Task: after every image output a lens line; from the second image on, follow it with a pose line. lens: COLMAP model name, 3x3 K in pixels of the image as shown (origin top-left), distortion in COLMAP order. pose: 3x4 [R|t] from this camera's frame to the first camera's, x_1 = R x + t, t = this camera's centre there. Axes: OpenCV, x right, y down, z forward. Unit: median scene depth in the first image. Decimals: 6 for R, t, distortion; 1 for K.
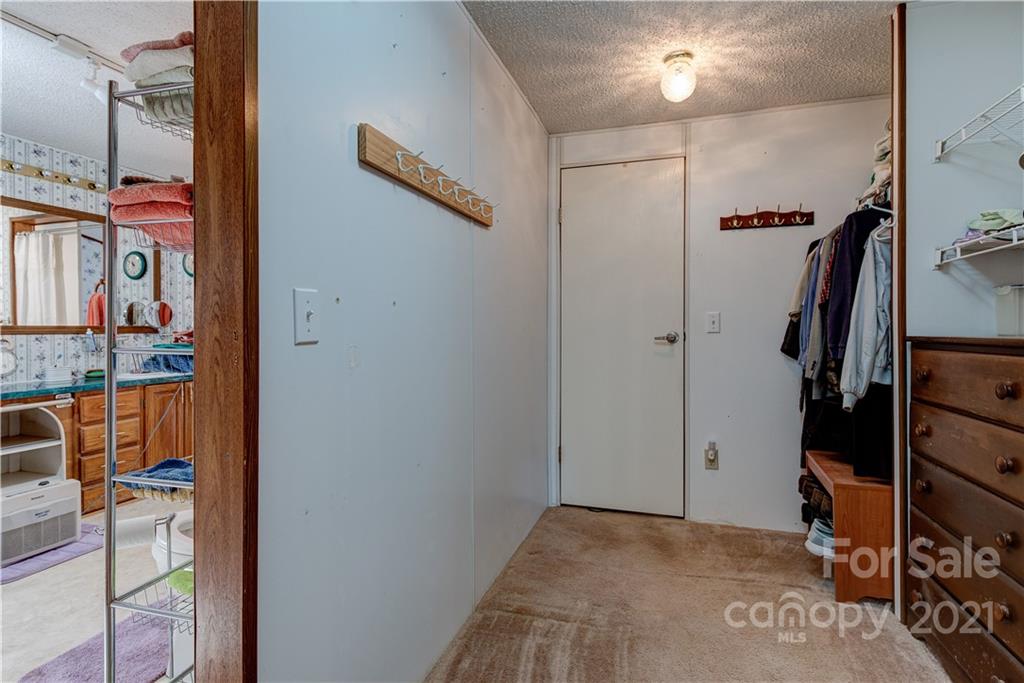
lens RADIAL K [[515.9, 0, 509.7], [0, 515.9, 333.5], [0, 0, 1]] dist [0.010545, -0.003037]
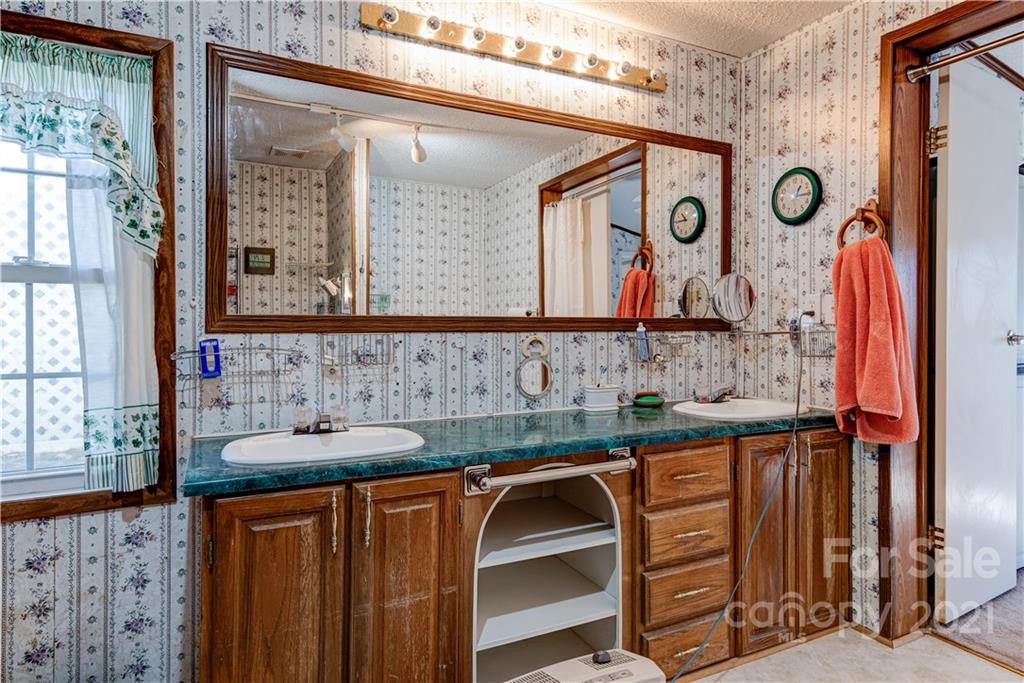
lens RADIAL K [[570.8, 0, 511.0], [0, 570.8, 332.7], [0, 0, 1]] dist [0.000945, 0.000023]
pose [[0.695545, 0.016040, -0.718303, -0.462595], [-0.009240, 0.999868, 0.013380, -0.005412], [0.718423, -0.002669, 0.695601, 0.459774]]
